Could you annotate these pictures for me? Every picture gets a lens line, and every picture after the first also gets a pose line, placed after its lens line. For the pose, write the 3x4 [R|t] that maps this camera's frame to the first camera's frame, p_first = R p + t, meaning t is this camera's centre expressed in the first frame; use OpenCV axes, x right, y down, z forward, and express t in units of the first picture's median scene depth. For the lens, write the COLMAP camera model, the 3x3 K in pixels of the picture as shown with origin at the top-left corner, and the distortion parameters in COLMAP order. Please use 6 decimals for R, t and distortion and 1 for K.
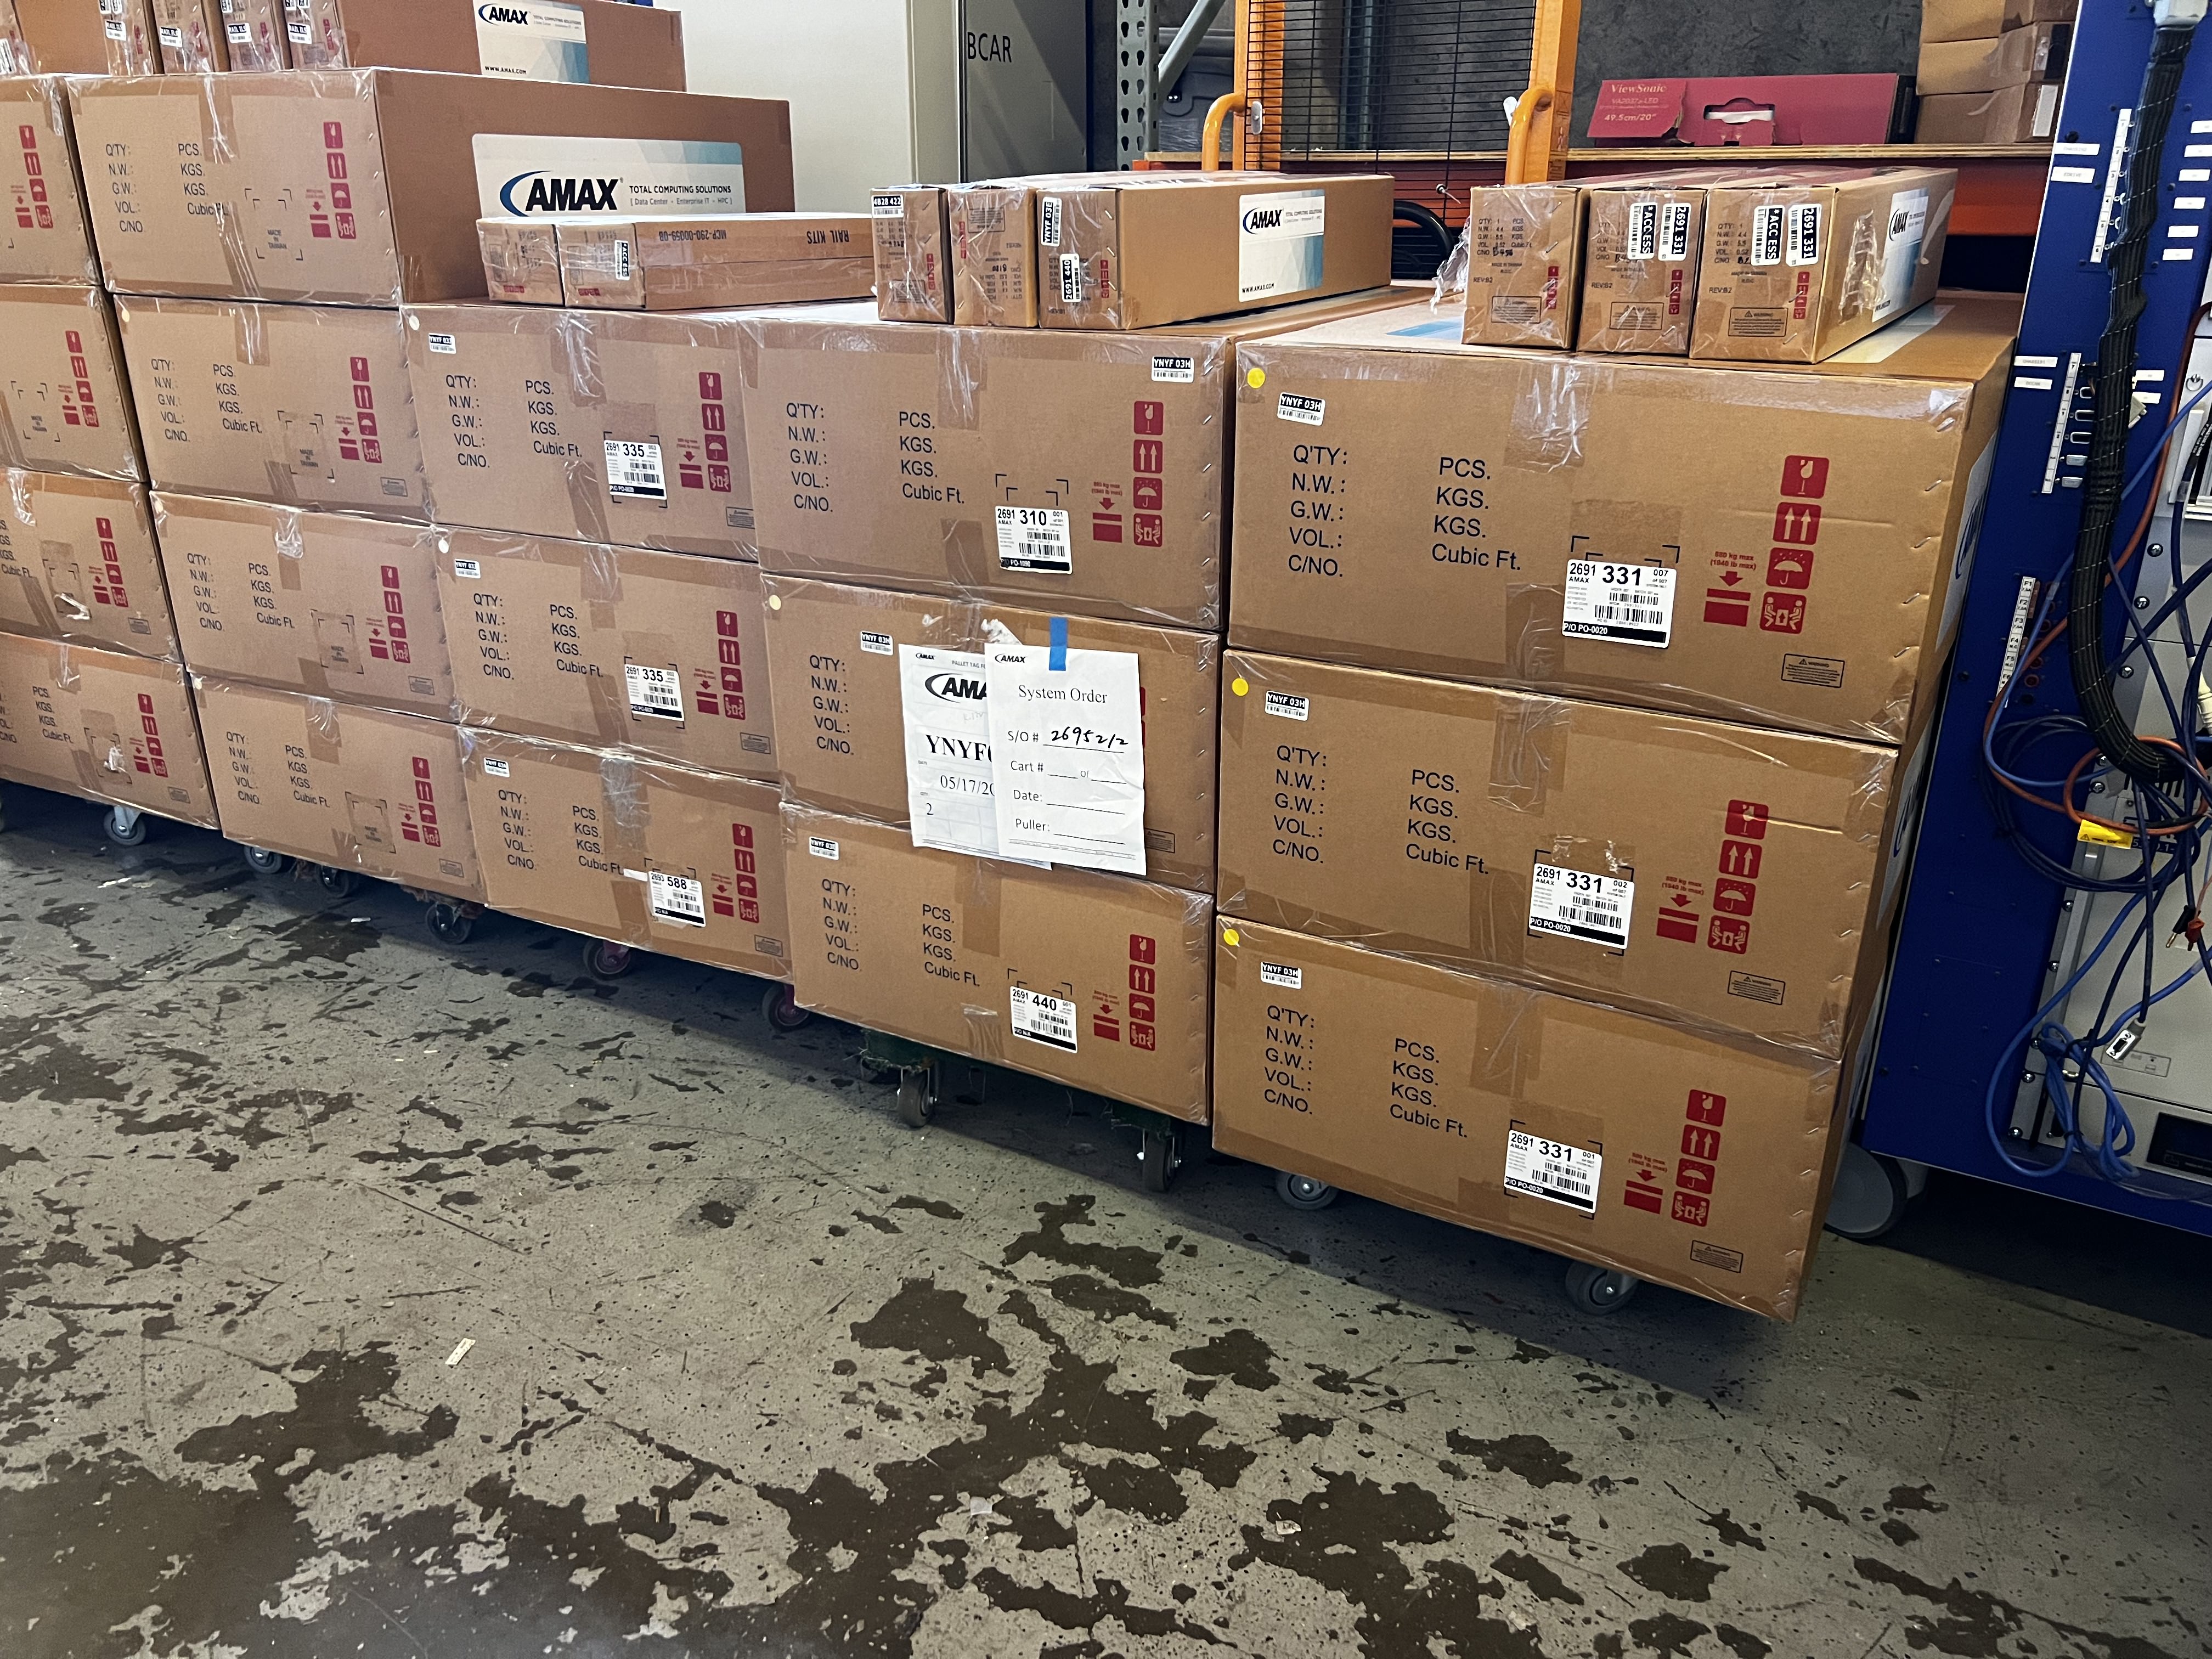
lens RADIAL K [[1699.0, 0, 1104.8], [0, 1699.0, 837.3], [0, 0, 1]] dist [0.029343, -0.009825]
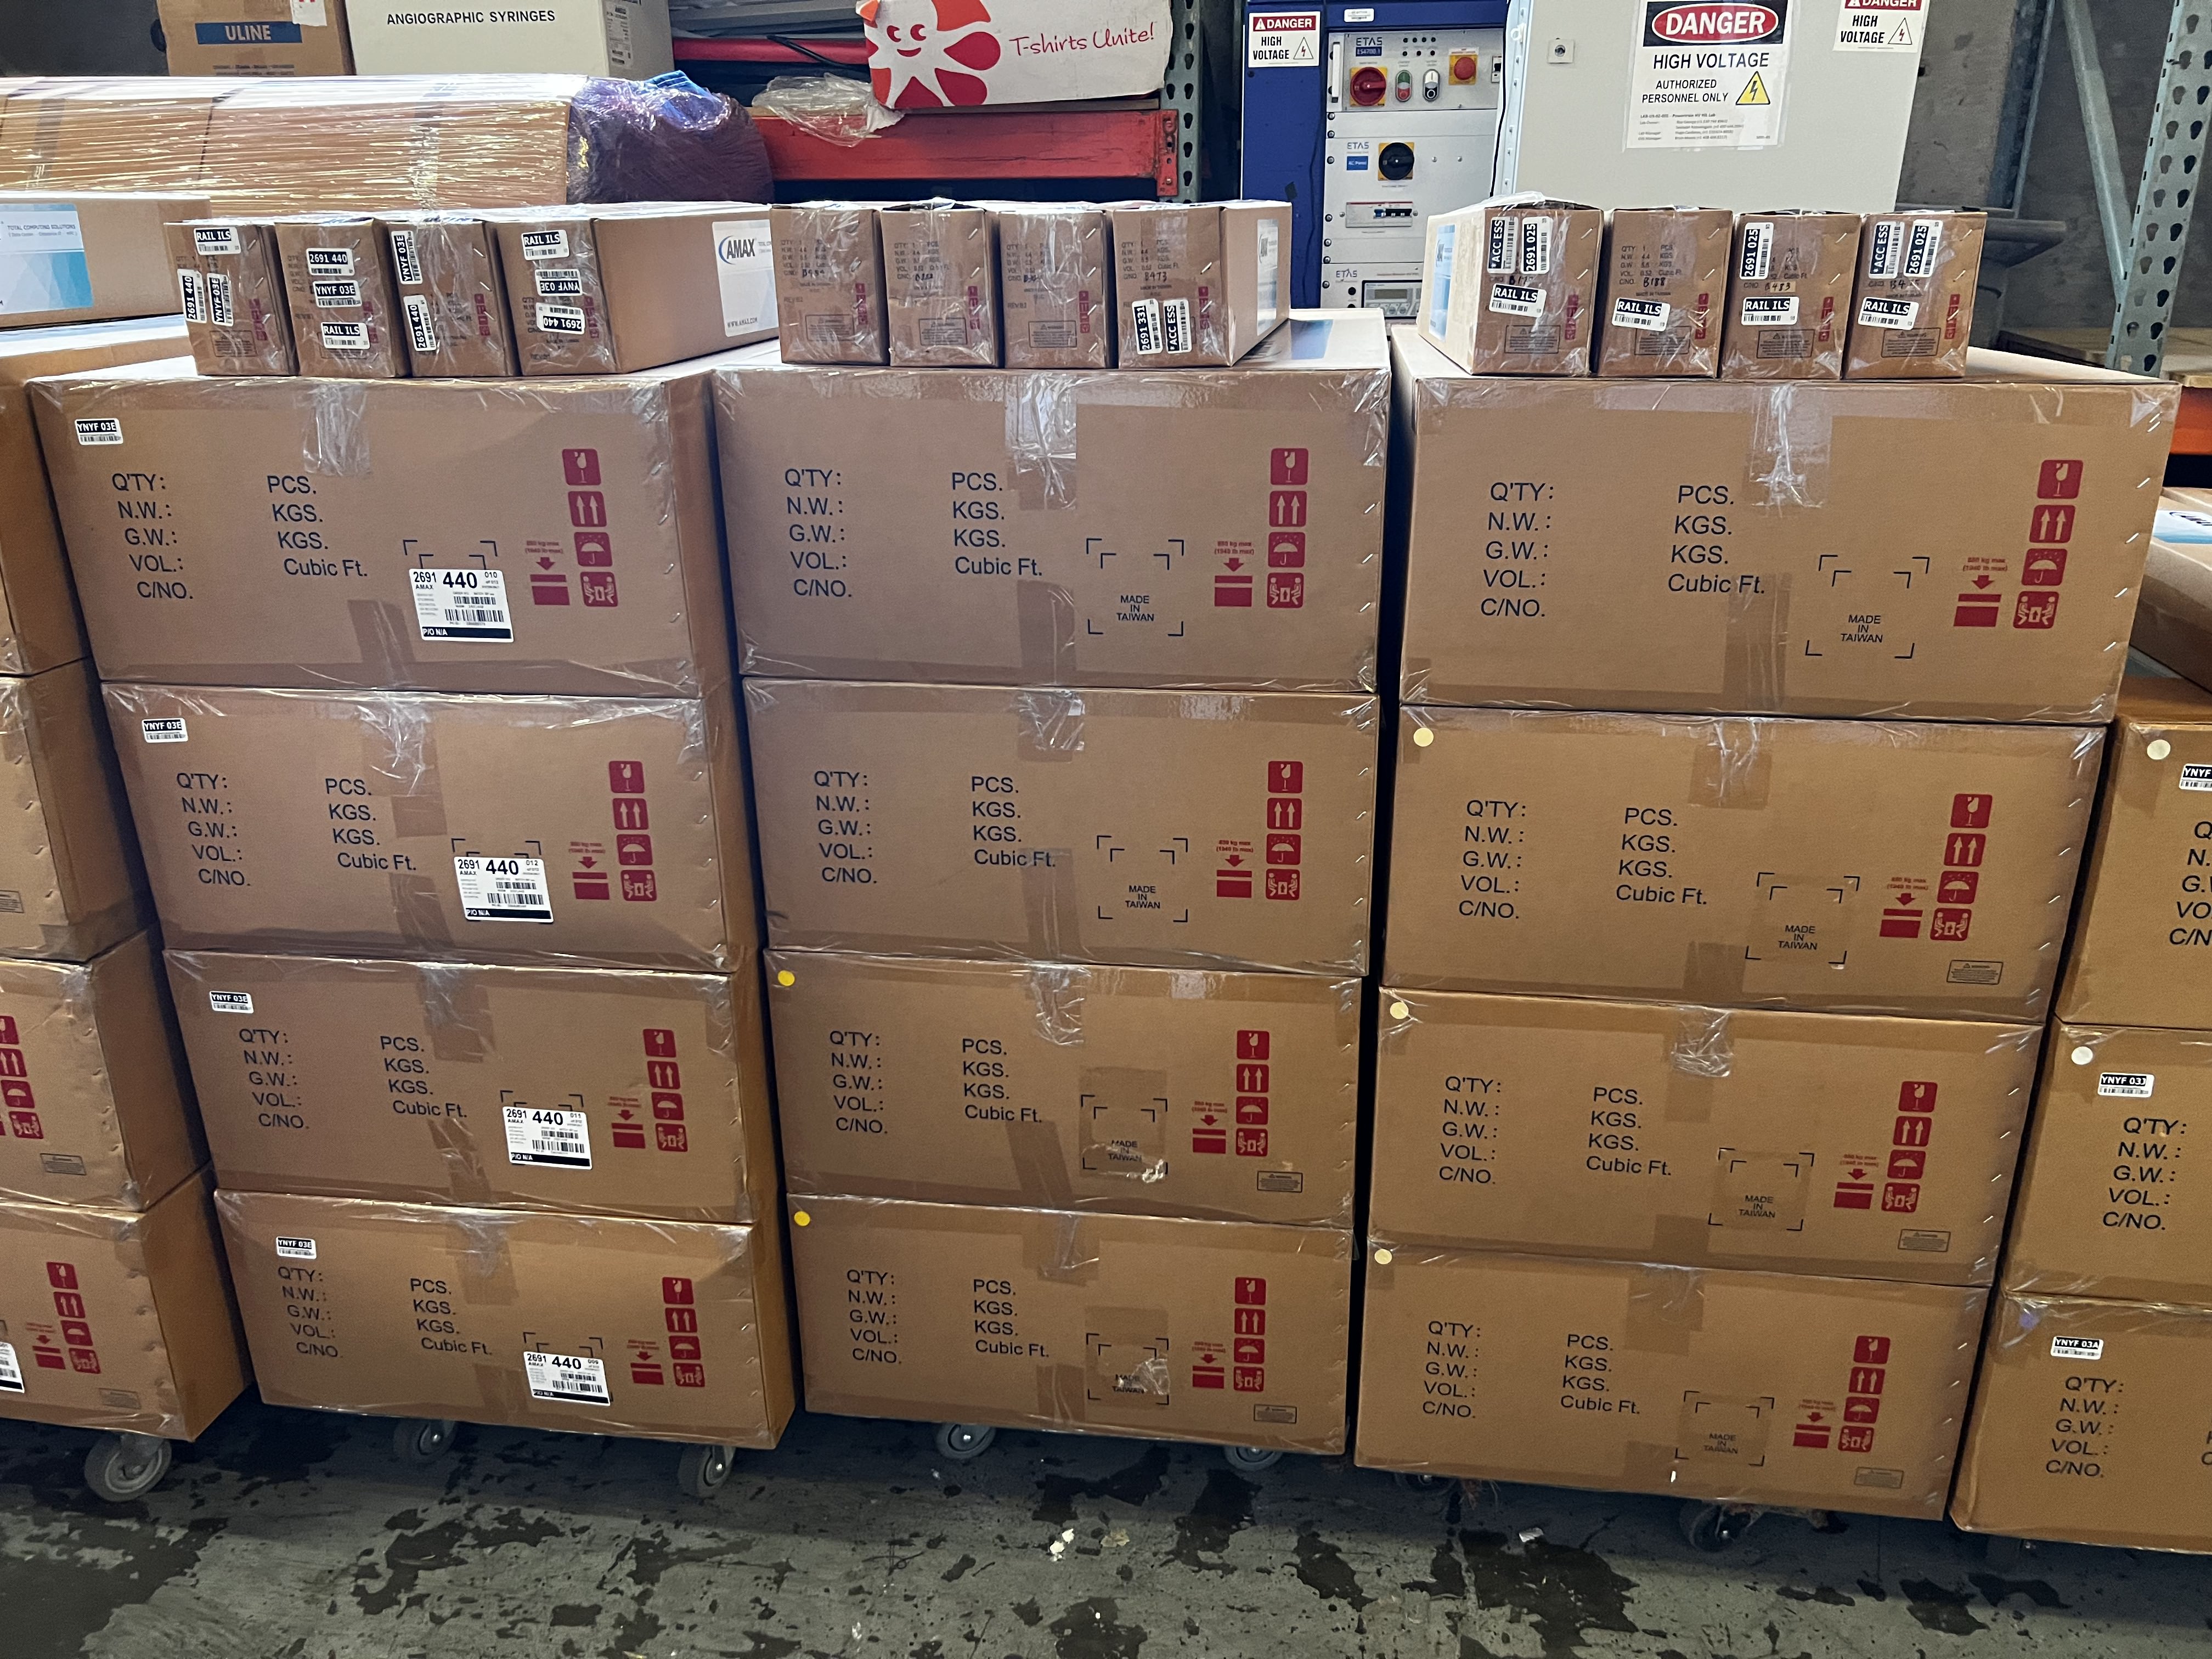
lens RADIAL K [[1699.0, 0, 1108.0], [0, 1699.0, 833.3], [0, 0, 1]] dist [0.029343, -0.009825]
pose [[0.934313, -0.117363, 0.336580, -0.849127], [0.123438, 0.992347, 0.003373, -0.271158], [-0.334399, 0.038396, 0.941649, 0.434846]]
